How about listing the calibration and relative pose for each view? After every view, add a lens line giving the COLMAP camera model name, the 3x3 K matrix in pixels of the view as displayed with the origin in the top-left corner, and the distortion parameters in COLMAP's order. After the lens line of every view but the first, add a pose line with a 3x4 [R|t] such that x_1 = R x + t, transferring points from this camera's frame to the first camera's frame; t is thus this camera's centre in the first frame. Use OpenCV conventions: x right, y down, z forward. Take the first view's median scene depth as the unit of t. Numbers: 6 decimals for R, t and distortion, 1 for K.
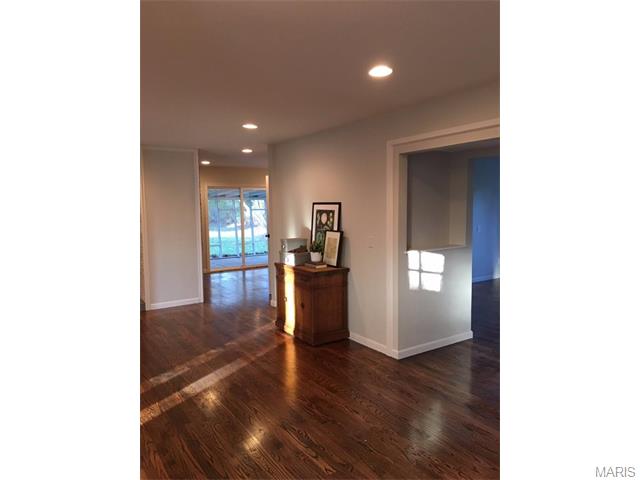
lens RADIAL K [[405.8, 0, 320.0], [0, 405.8, 240.0], [0, 0, 1]] dist [0.000611, 0.000136]
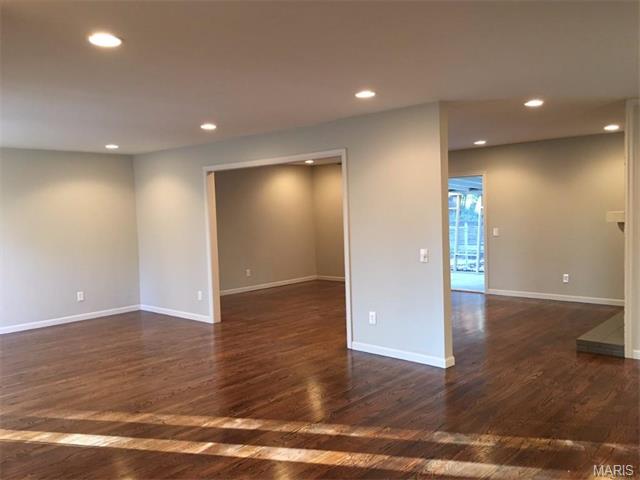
lens RADIAL K [[527.5, 0, 320.0], [0, 527.5, 240.0], [0, 0, 1]] dist [0.010510, 0.003092]
pose [[0.219390, 0.049967, -0.974357, 0.520920], [-0.038799, 0.998344, 0.042461, -0.061143], [0.974865, 0.028488, 0.220966, 0.570504]]
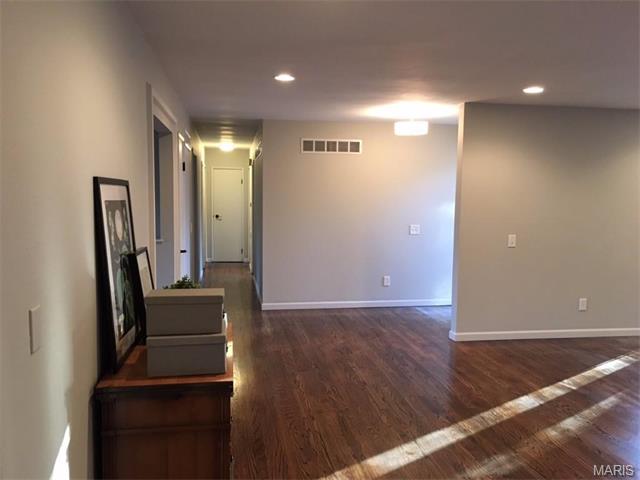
lens RADIAL K [[527.5, 0, 320.0], [0, 527.5, 240.0], [0, 0, 1]] dist [0.010510, 0.003092]
pose [[-0.904164, -0.037548, 0.425532, -0.496803], [0.027765, 0.988858, 0.146250, -0.162730], [-0.426282, 0.144049, -0.893047, 1.949930]]
